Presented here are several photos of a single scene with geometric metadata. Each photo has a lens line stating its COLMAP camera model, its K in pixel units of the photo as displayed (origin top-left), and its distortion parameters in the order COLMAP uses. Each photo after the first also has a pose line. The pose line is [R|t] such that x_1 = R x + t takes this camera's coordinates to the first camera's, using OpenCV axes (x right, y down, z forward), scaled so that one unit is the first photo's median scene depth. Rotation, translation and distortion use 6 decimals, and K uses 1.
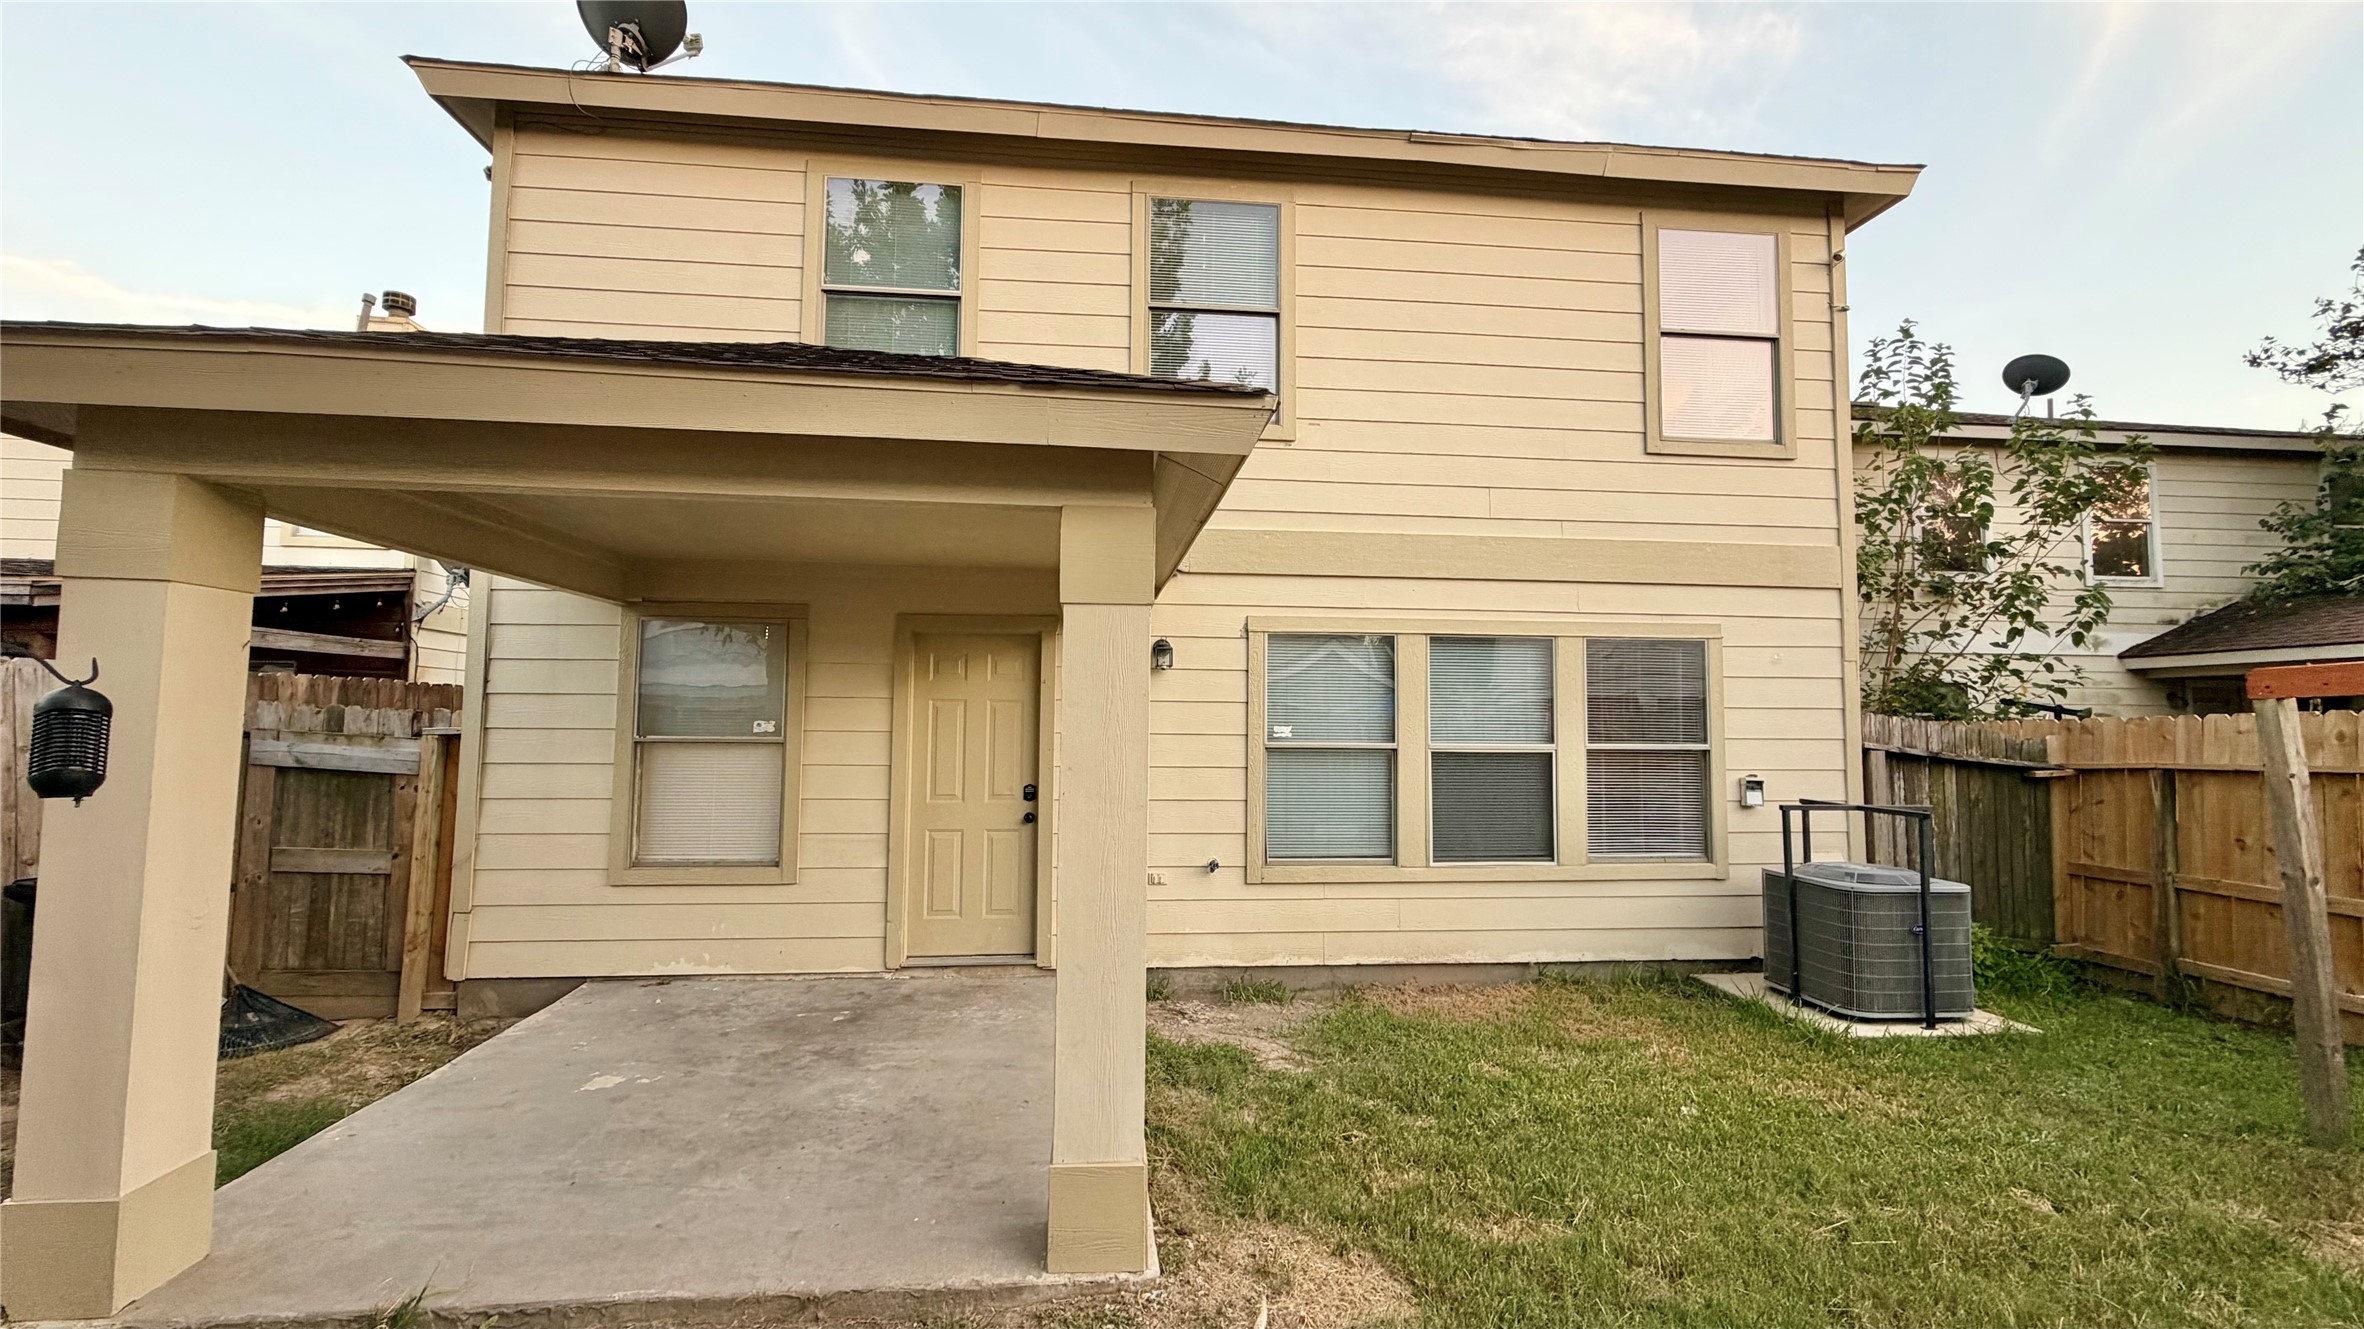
lens RADIAL K [[952.2, 0, 1177.2], [0, 952.2, 661.3], [0, 0, 1]] dist [-0.001268, -0.000082]
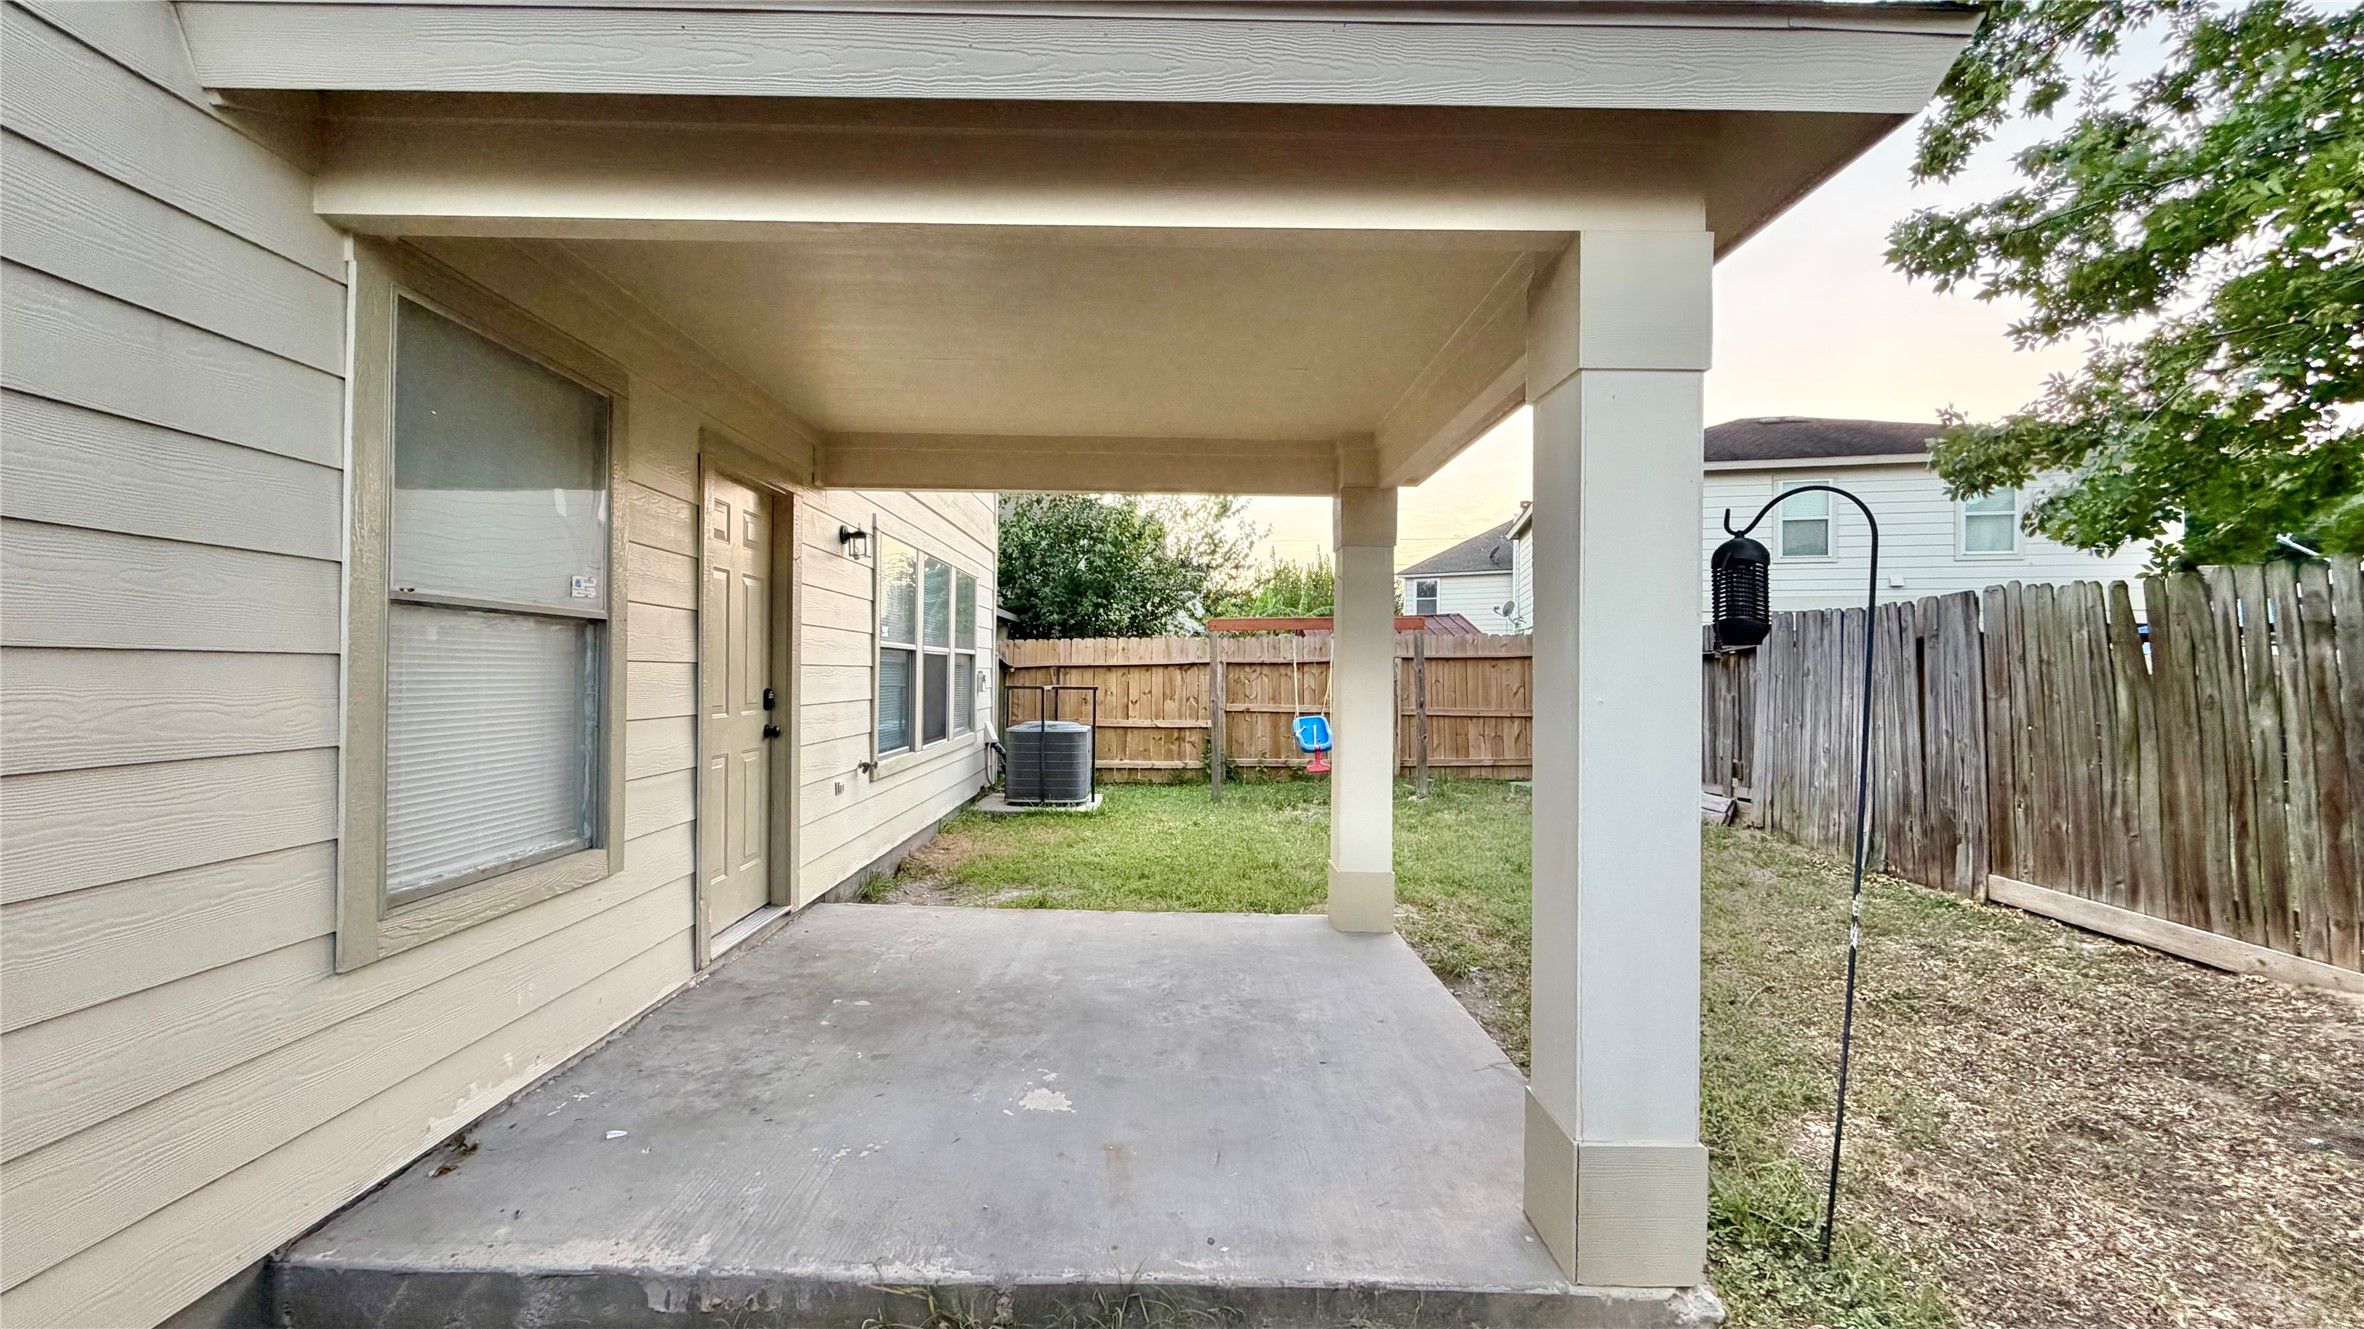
lens RADIAL K [[952.2, 0, 1179.2], [0, 952.2, 658.3], [0, 0, 1]] dist [-0.001268, -0.000082]
pose [[0.083815, 0.004925, 0.996469, -0.997949], [-0.062968, 0.998015, 0.000364, 0.093992], [-0.994490, -0.062776, 0.083959, 0.678650]]
